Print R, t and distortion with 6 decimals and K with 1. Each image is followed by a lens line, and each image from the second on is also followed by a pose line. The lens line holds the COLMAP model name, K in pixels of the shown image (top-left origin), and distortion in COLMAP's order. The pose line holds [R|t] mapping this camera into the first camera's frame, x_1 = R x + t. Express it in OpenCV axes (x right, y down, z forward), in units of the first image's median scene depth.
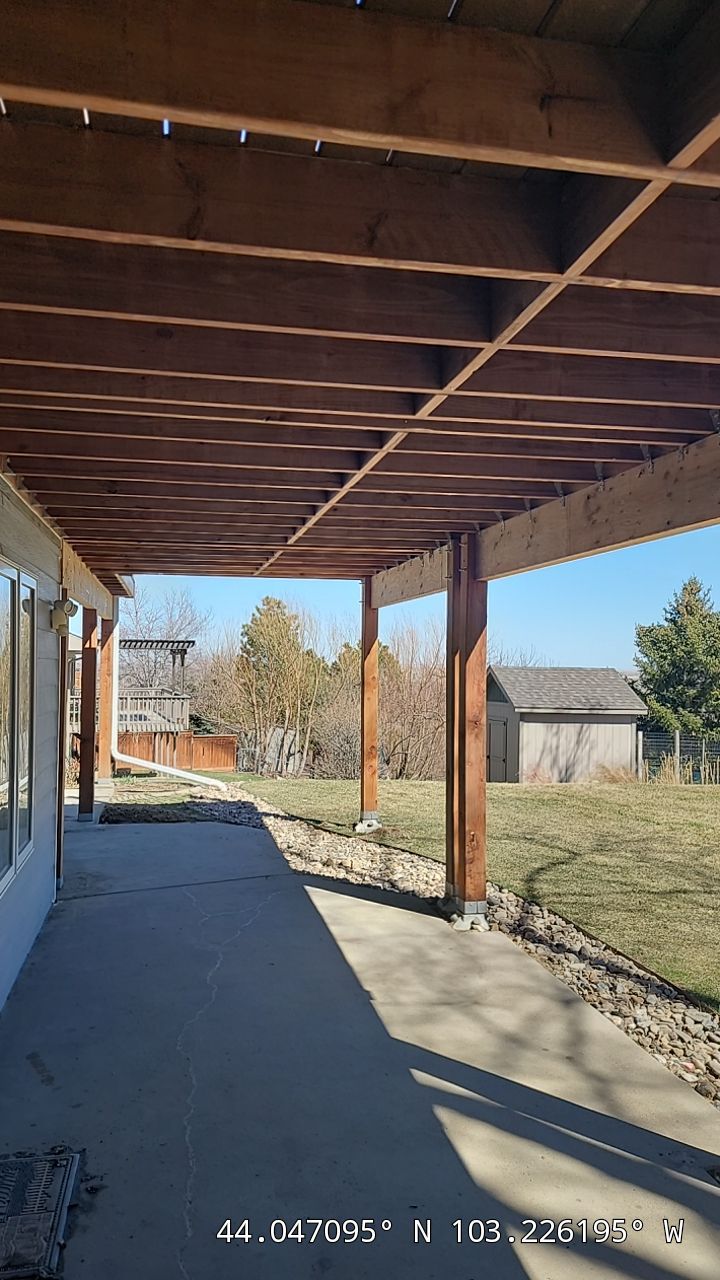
lens RADIAL K [[897.4, 0, 360.0], [0, 897.4, 640.0], [0, 0, 1]] dist [0.052723, -0.050331]
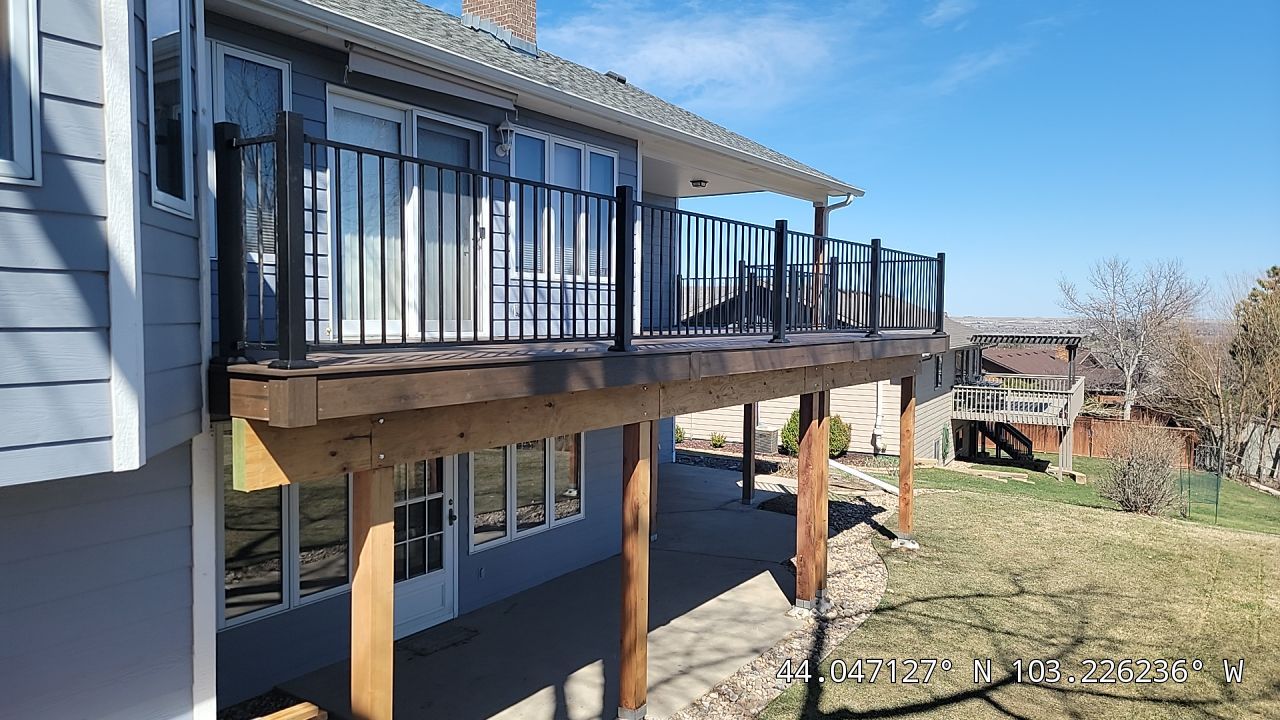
lens RADIAL K [[868.5, 0, 640.0], [0, 868.5, 360.0], [0, 0, 1]] dist [0.049350, -0.048247]
pose [[0.702434, 0.032849, -0.710991, 0.159282], [0.012260, 0.998228, 0.058233, -0.036575], [0.711643, -0.049622, 0.700786, -0.046660]]
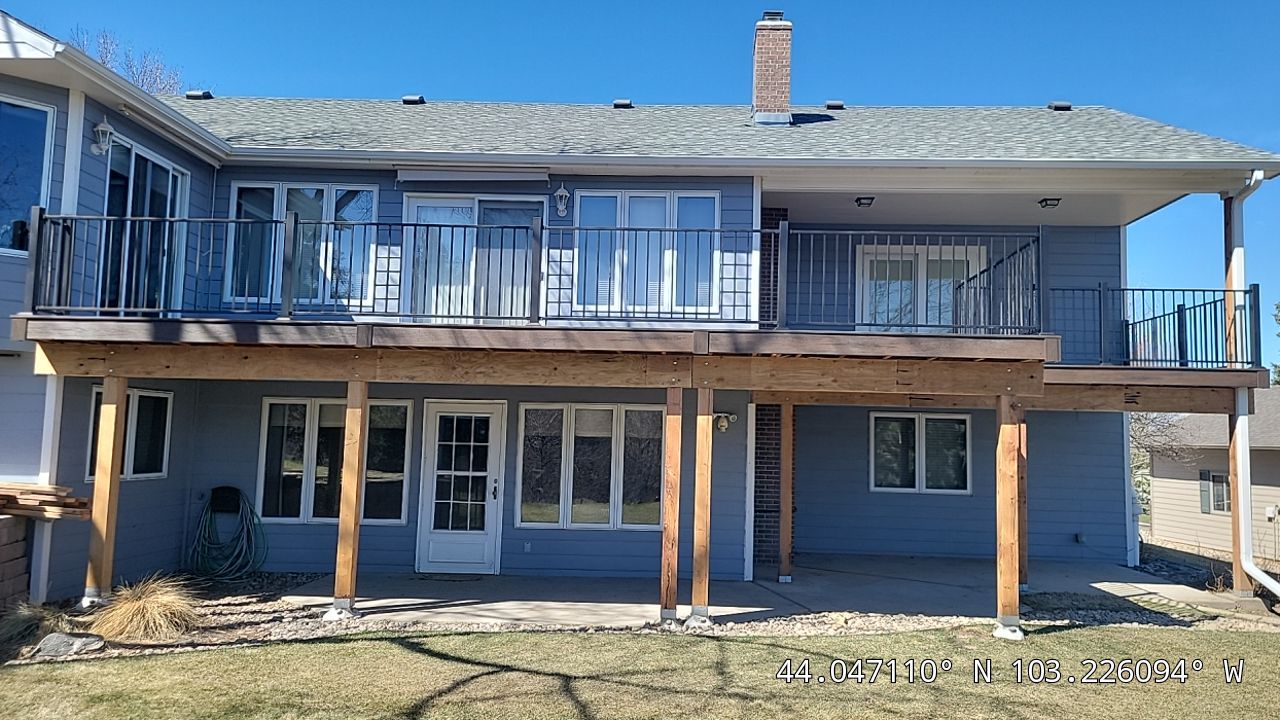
lens RADIAL K [[897.4, 0, 687.9], [0, 897.4, 360.6], [0, 0, 1]] dist [0.052723, -0.050331]
pose [[-0.201364, -0.099753, -0.974424, 0.254598], [-0.002966, 0.994858, -0.101232, 0.003645], [0.979512, -0.017494, -0.200624, 0.205429]]
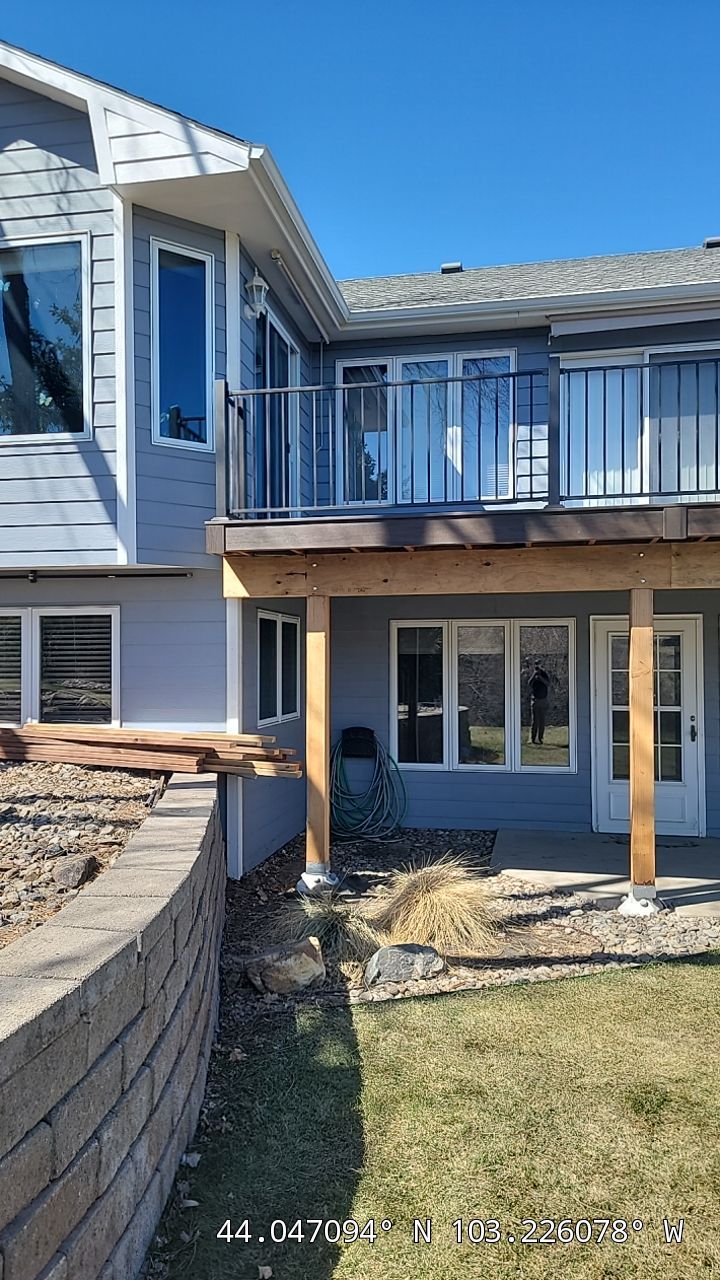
lens RADIAL K [[897.4, 0, 360.0], [0, 897.4, 640.0], [0, 0, 1]] dist [0.052723, -0.050331]
pose [[-0.381514, -0.027658, -0.923949, 0.219115], [0.019339, 0.999095, -0.037893, 0.000323], [0.924161, -0.032325, -0.380634, 0.087882]]
